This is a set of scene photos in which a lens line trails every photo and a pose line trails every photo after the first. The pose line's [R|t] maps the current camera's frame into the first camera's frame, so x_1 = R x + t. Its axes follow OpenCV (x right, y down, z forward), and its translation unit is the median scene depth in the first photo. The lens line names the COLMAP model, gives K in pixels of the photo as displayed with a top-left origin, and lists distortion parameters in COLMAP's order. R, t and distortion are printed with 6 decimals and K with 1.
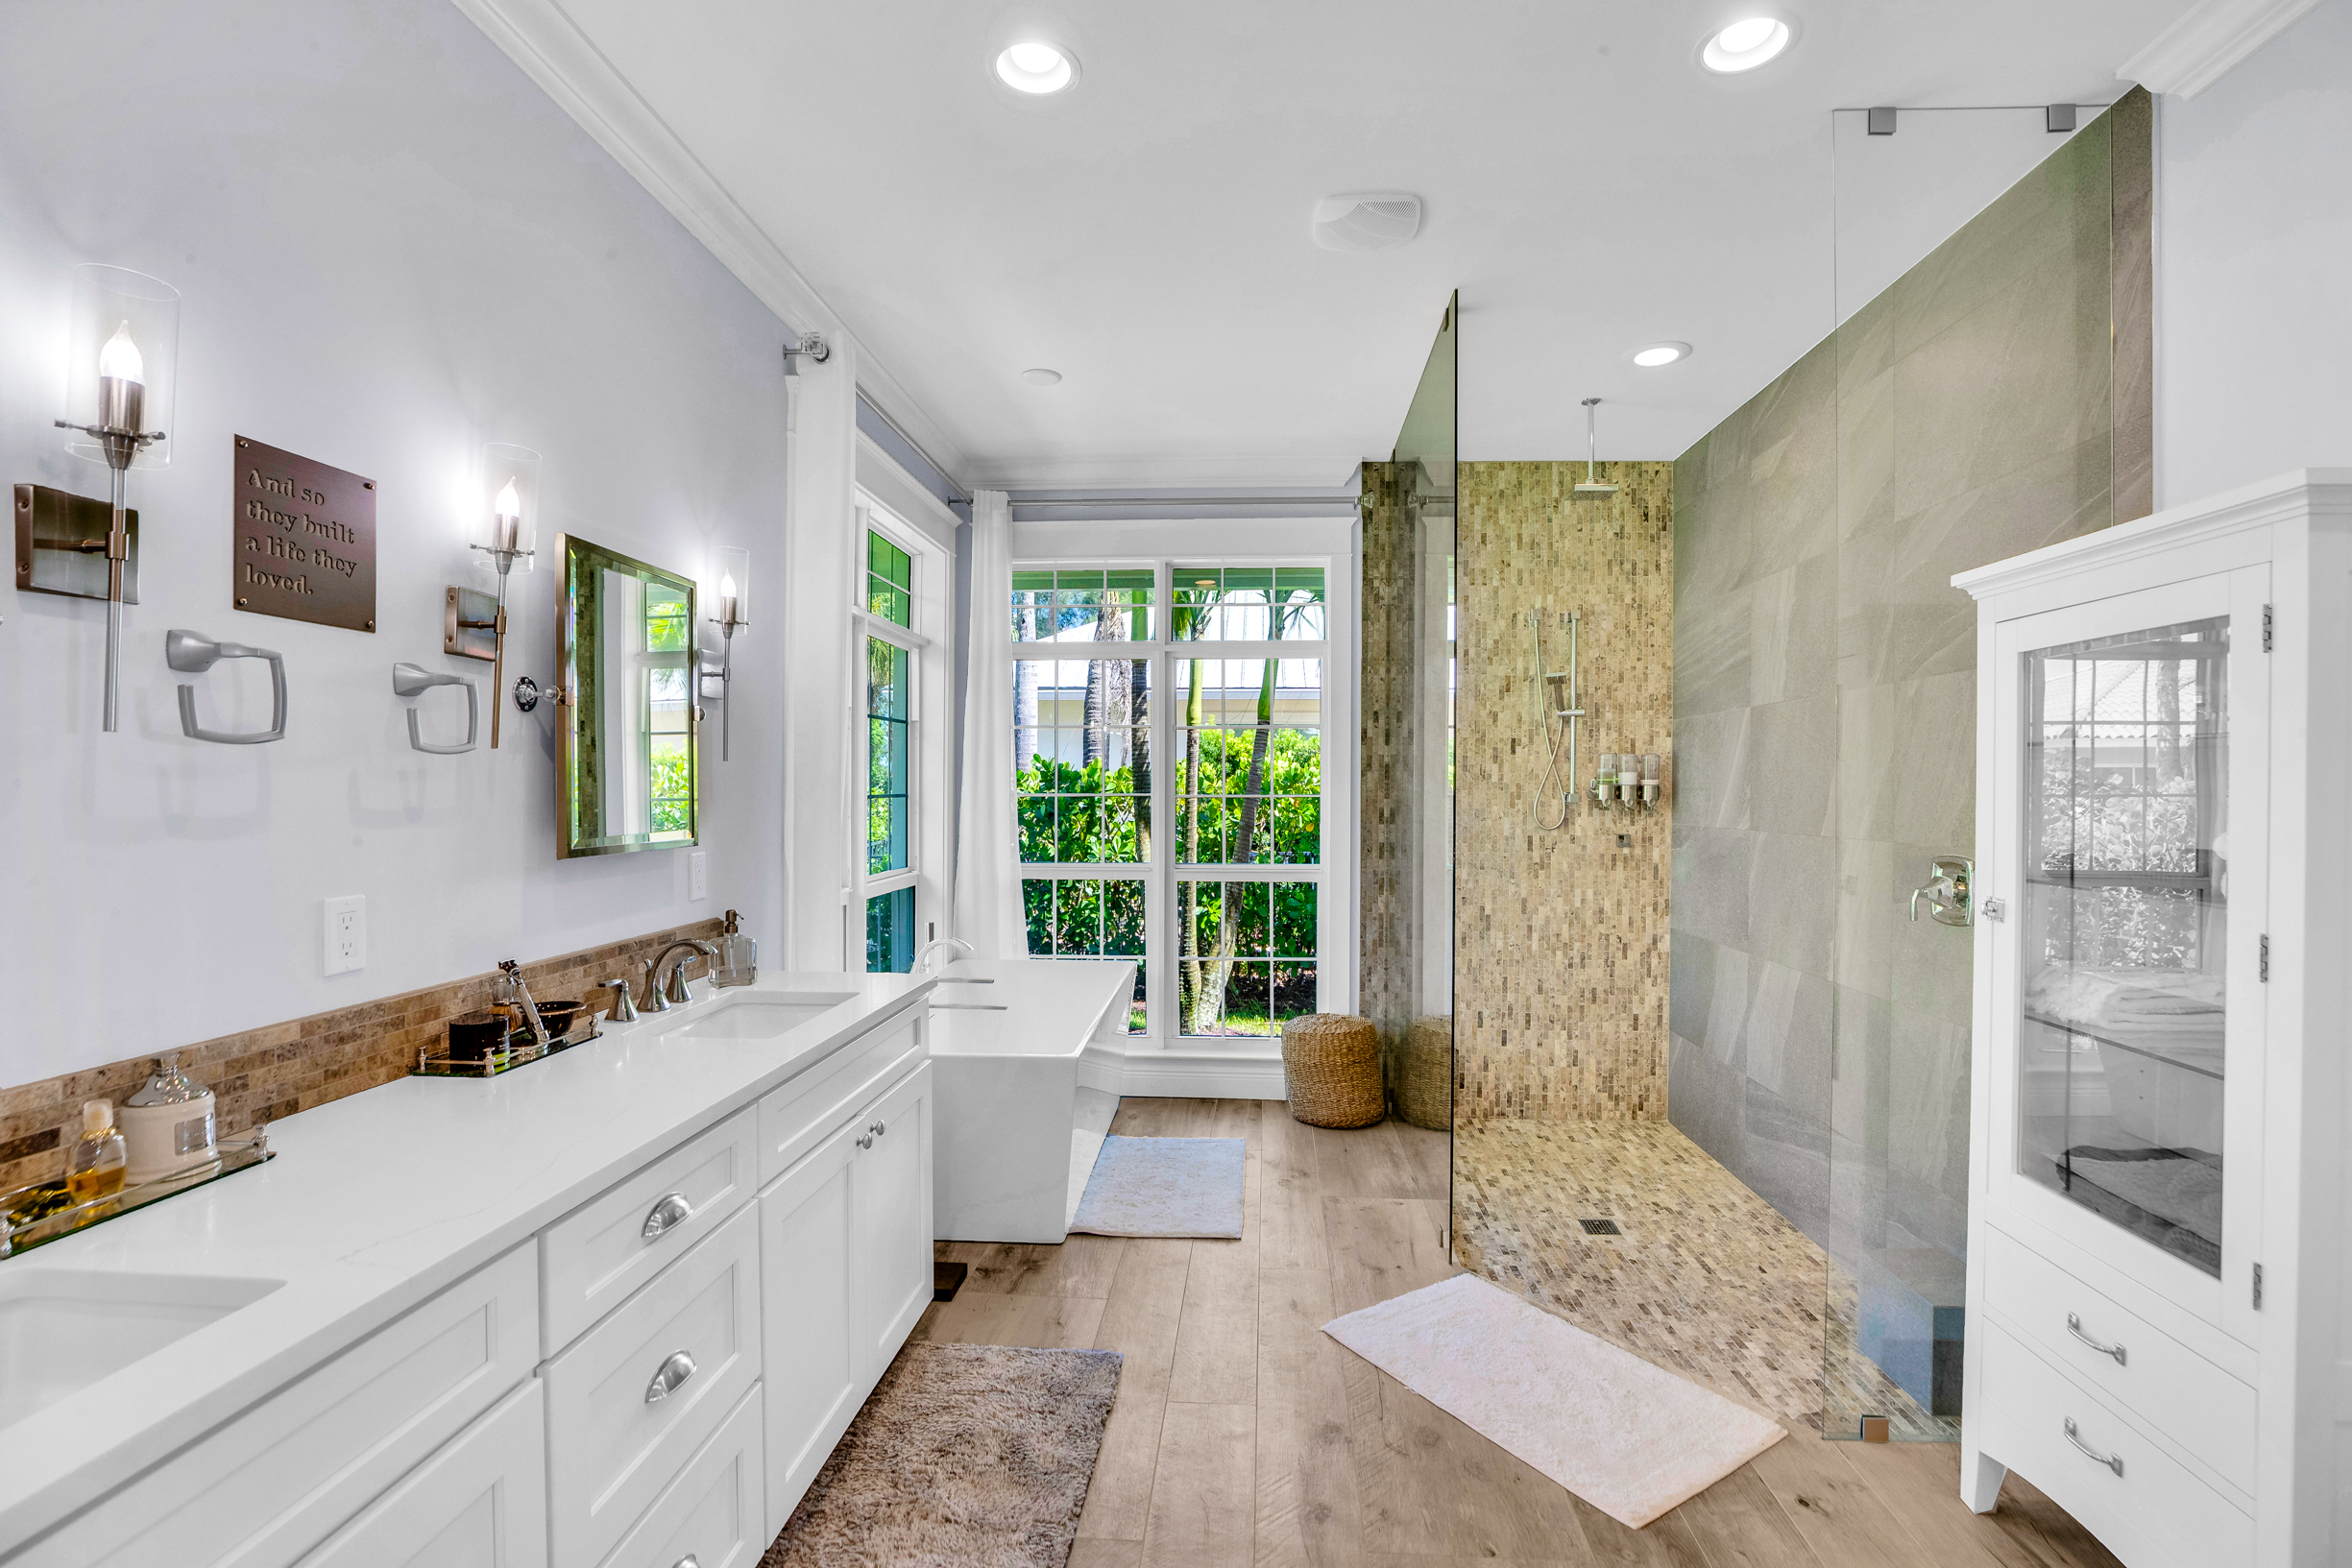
lens RADIAL K [[1080.3, 0, 1199.6], [0, 1080.3, 783.3], [0, 0, 1]] dist [-0.042836, 0.011738]
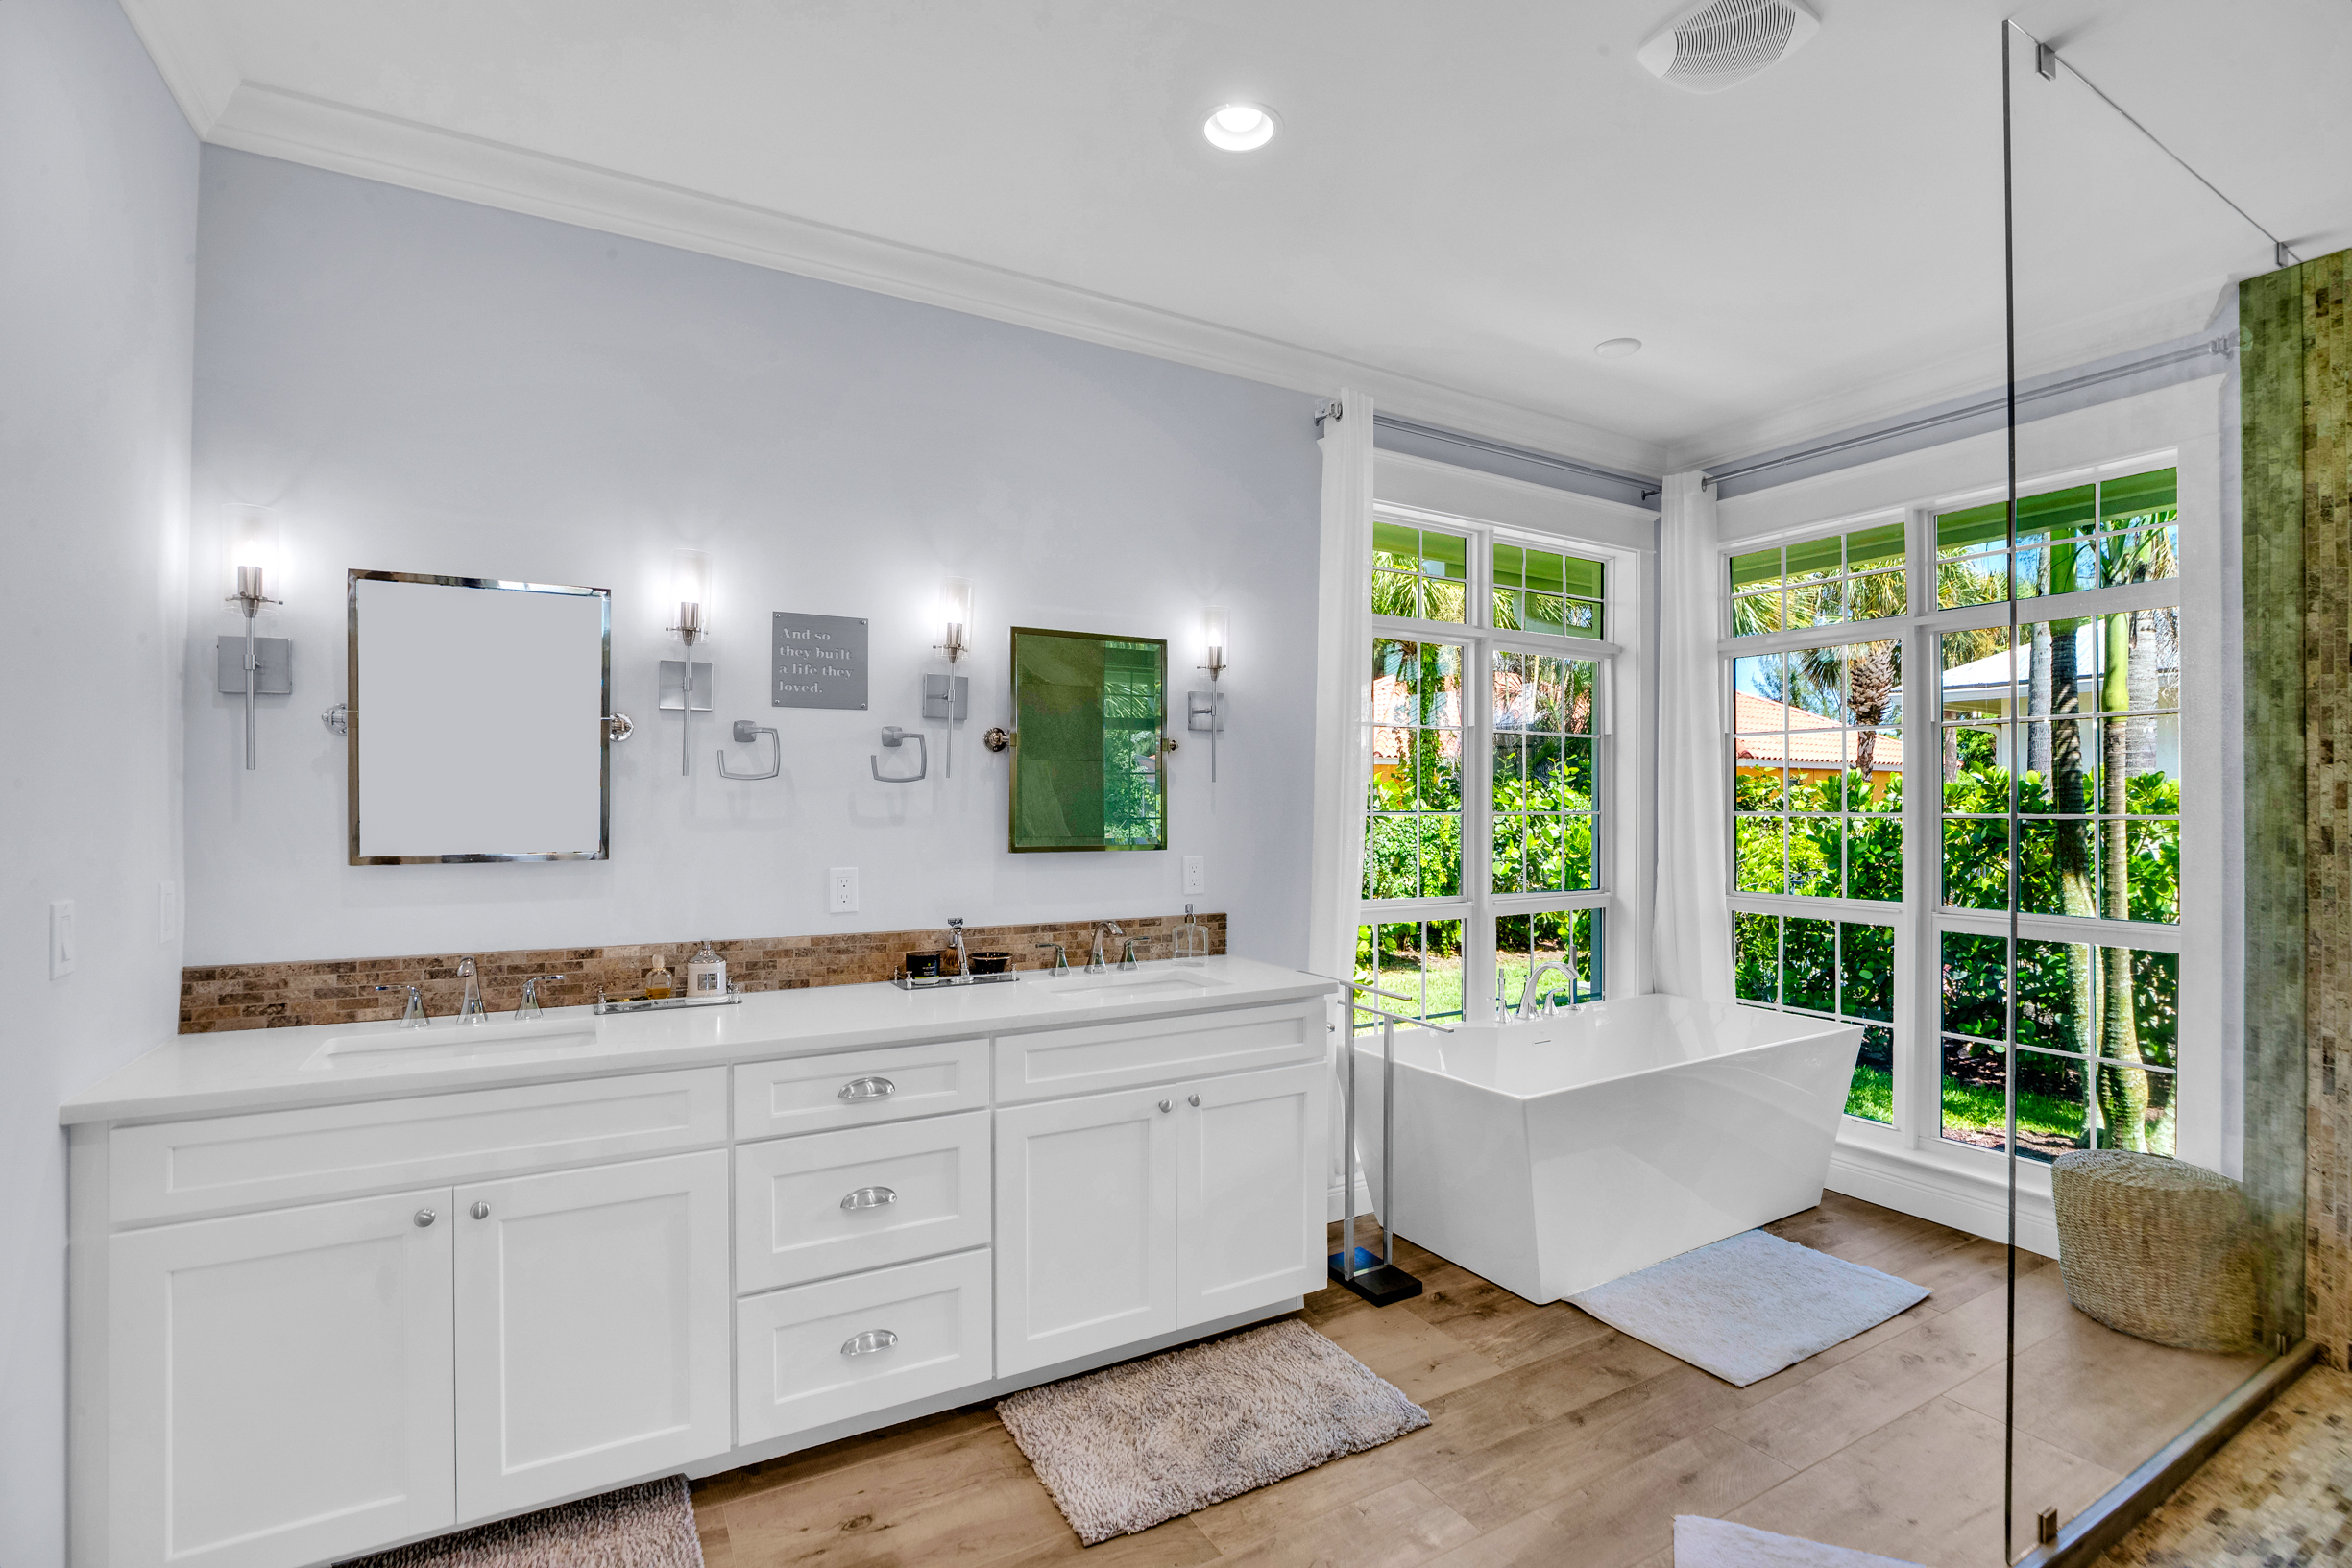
lens RADIAL K [[1080.3, 0, 1183.2], [0, 1080.3, 784.7], [0, 0, 1]] dist [-0.042836, 0.011738]
pose [[0.558373, -0.013474, -0.829481, 0.596758], [0.000949, 0.999878, -0.015603, 0.001120], [0.829590, 0.007925, 0.558317, 0.312501]]
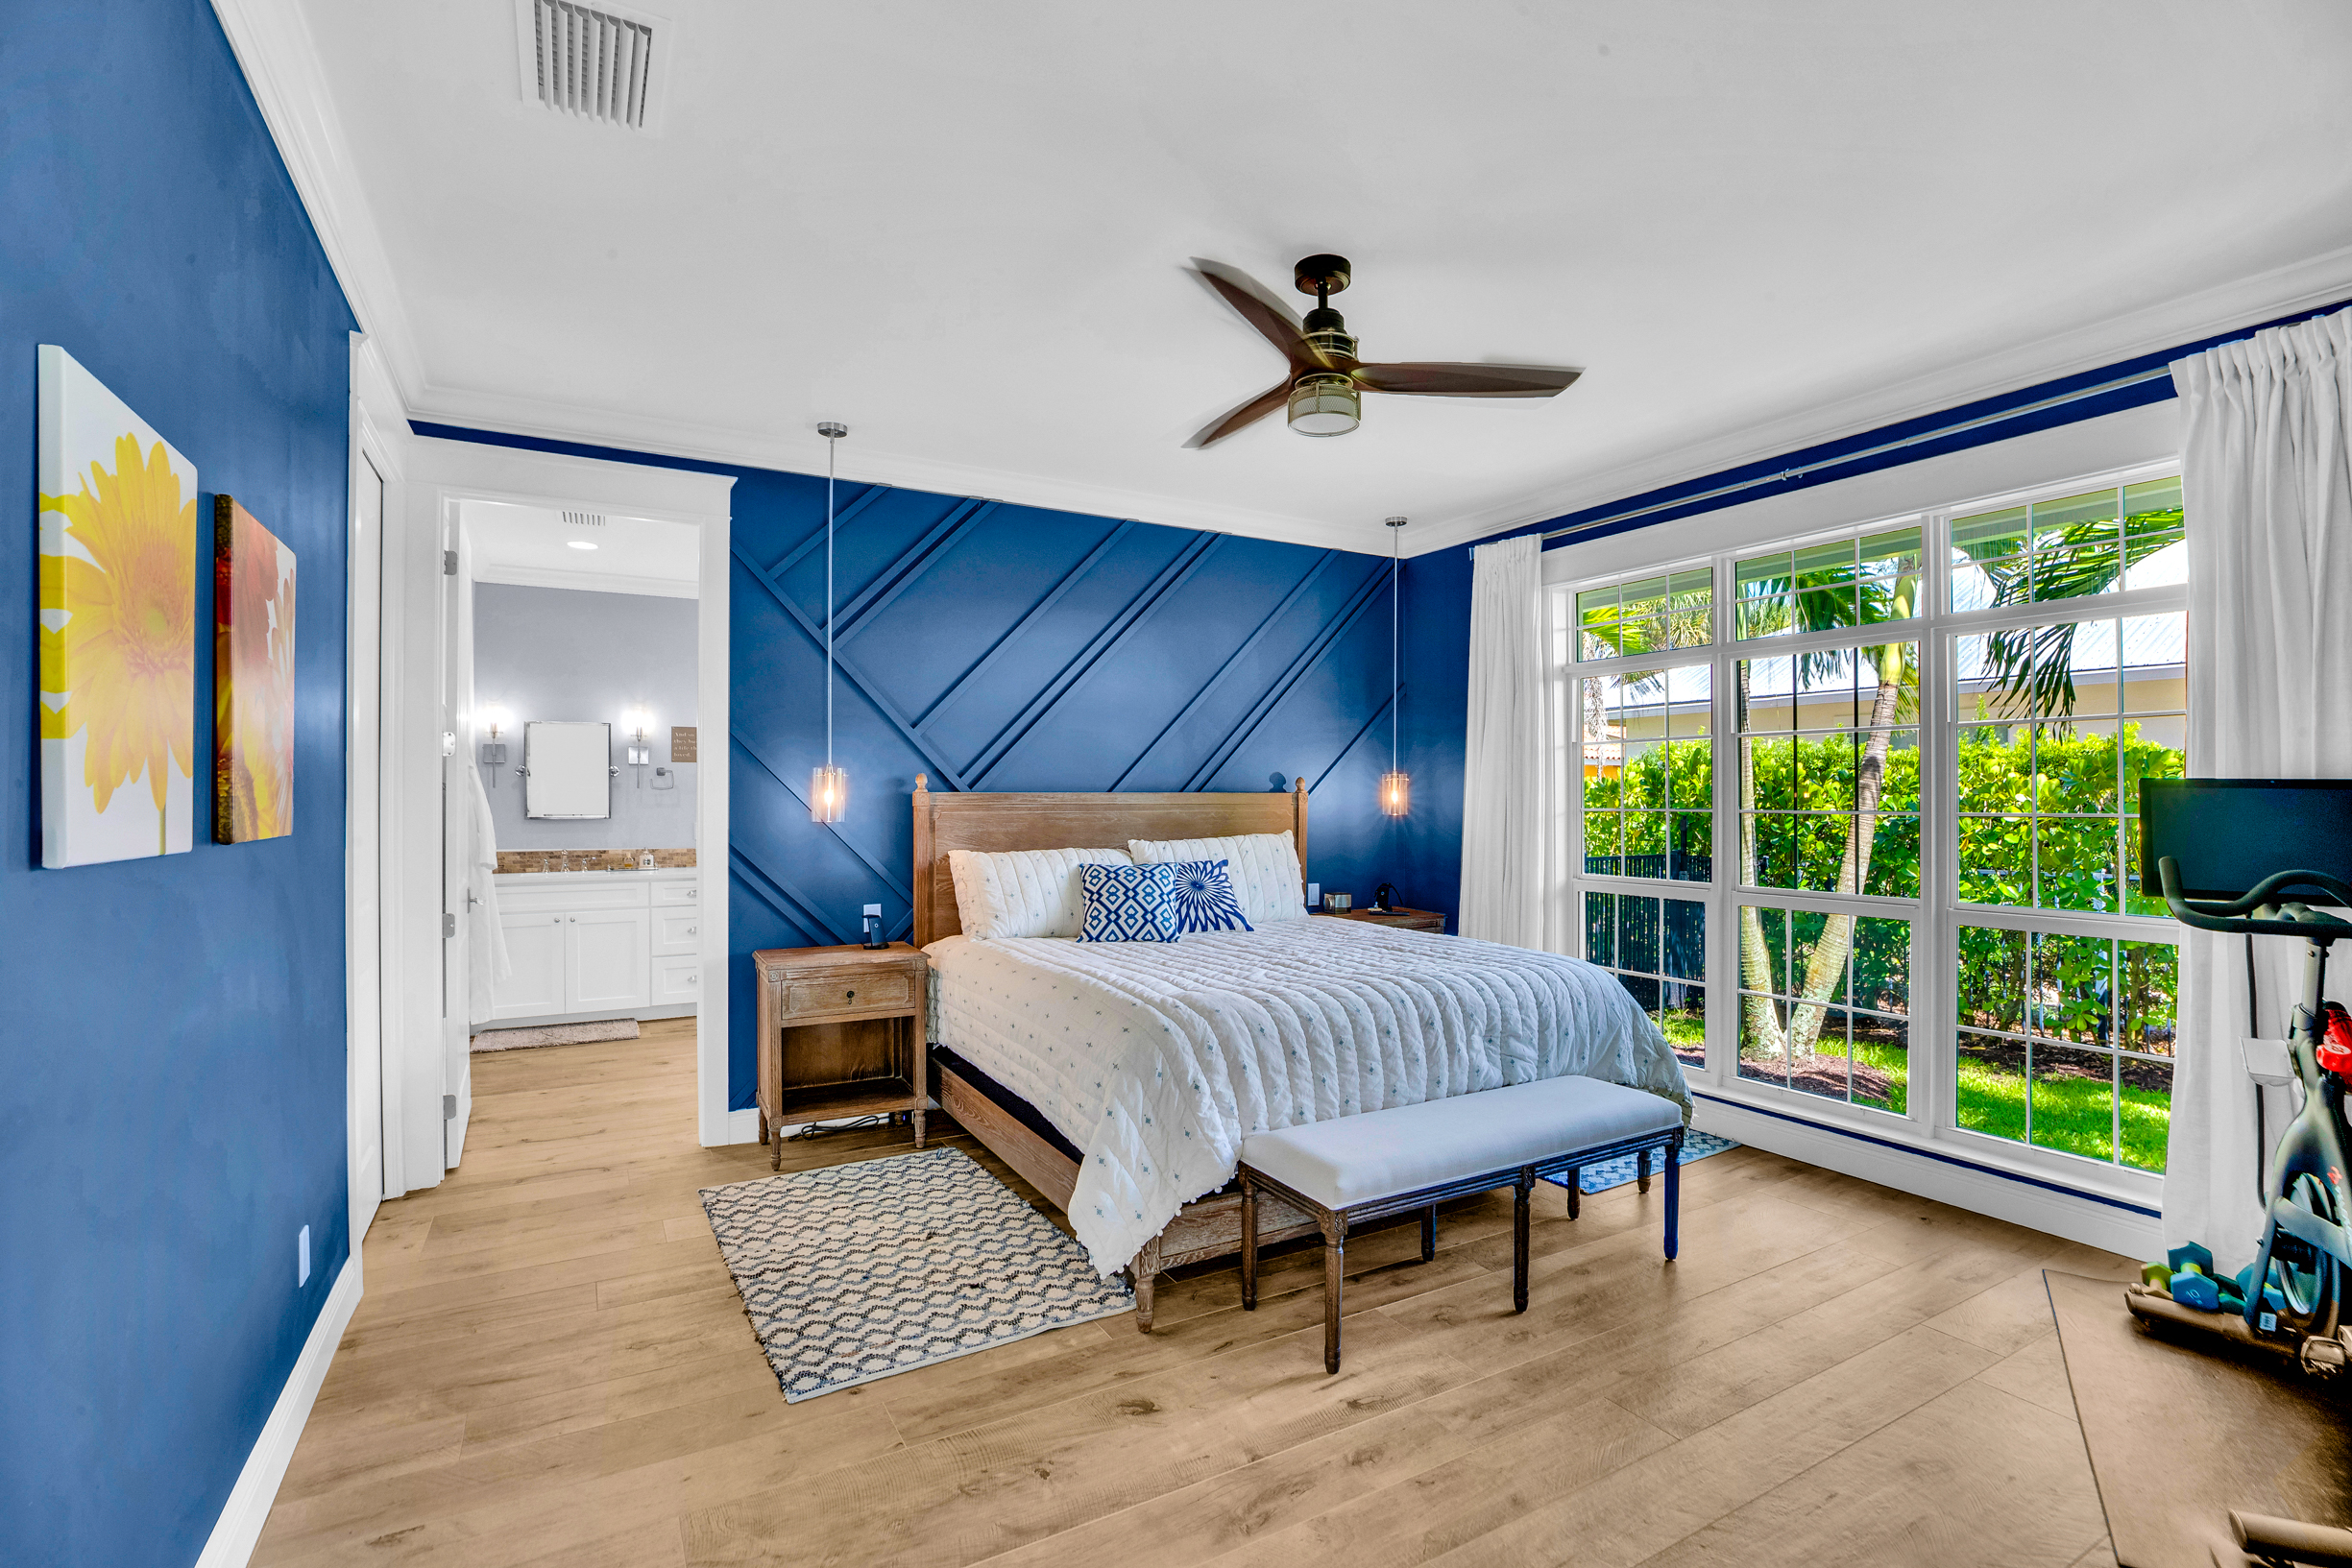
lens RADIAL K [[1080.3, 0, 1188.1], [0, 1080.3, 803.7], [0, 0, 1]] dist [-0.042836, 0.011738]
pose [[0.546948, -0.003941, -0.837157, 2.647058], [0.009114, 0.999958, 0.001247, 0.026270], [0.837117, -0.008312, 0.546961, 0.158931]]
